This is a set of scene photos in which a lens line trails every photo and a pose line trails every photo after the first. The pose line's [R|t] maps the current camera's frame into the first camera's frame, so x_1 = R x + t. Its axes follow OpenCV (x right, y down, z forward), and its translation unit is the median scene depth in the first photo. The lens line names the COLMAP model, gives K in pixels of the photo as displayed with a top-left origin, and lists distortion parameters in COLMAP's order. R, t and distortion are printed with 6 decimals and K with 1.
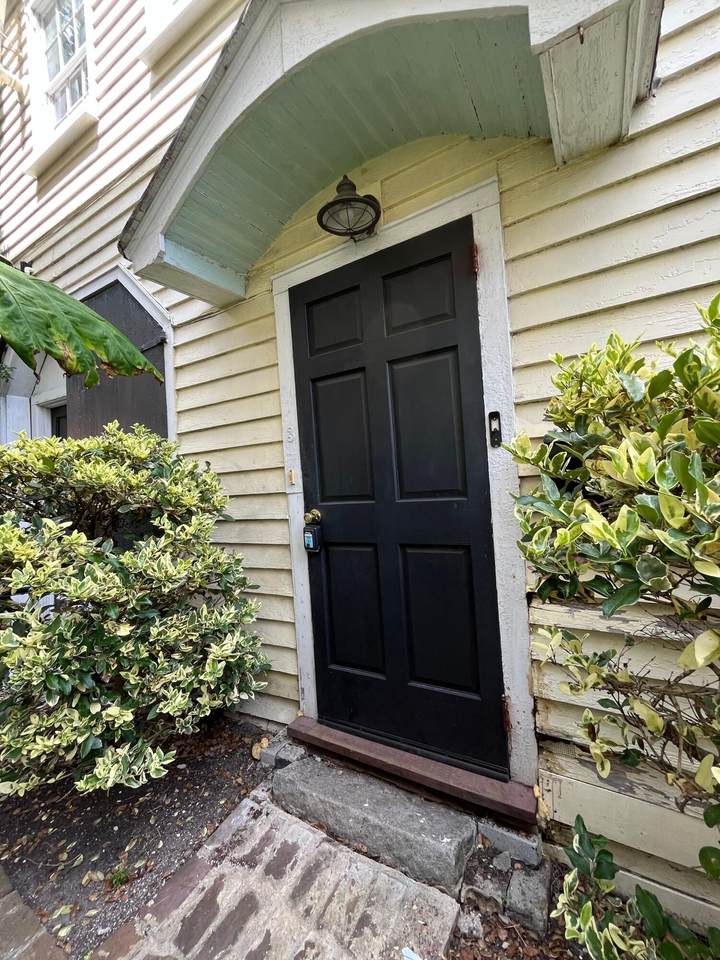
lens RADIAL K [[406.0, 0, 360.0], [0, 406.0, 480.0], [0, 0, 1]] dist [0.000236, 0.000037]
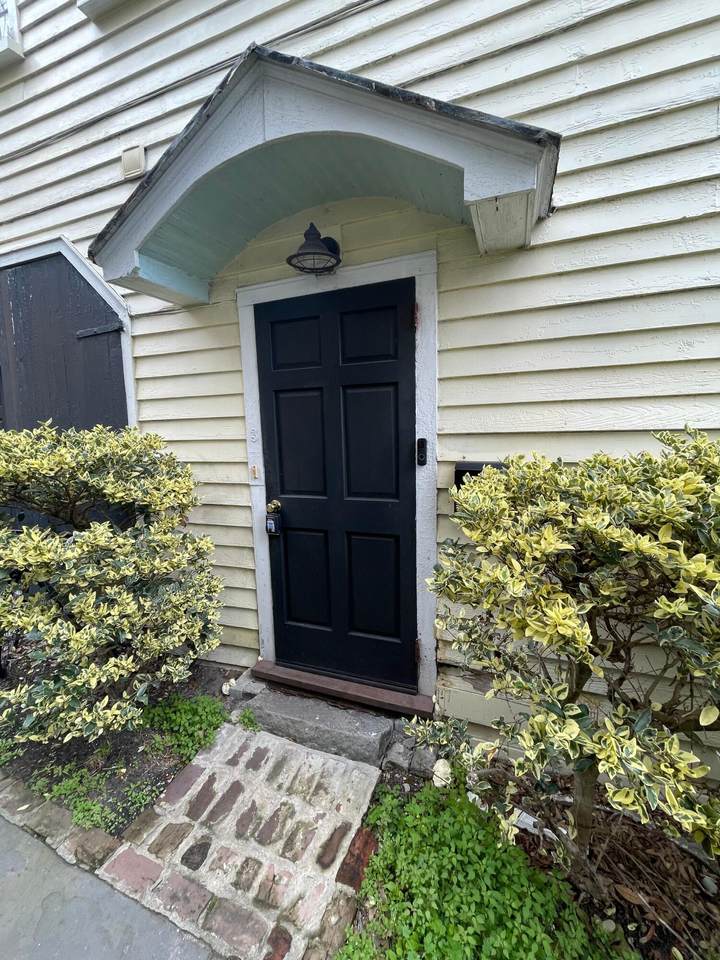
lens RADIAL K [[413.5, 0, 360.0], [0, 413.5, 480.0], [0, 0, 1]] dist [-0.001061, -0.000233]
pose [[0.983115, 0.015868, 0.182300, -0.097277], [-0.040984, 0.990019, 0.134846, -0.177468], [-0.178340, -0.140041, 0.973952, -0.252602]]
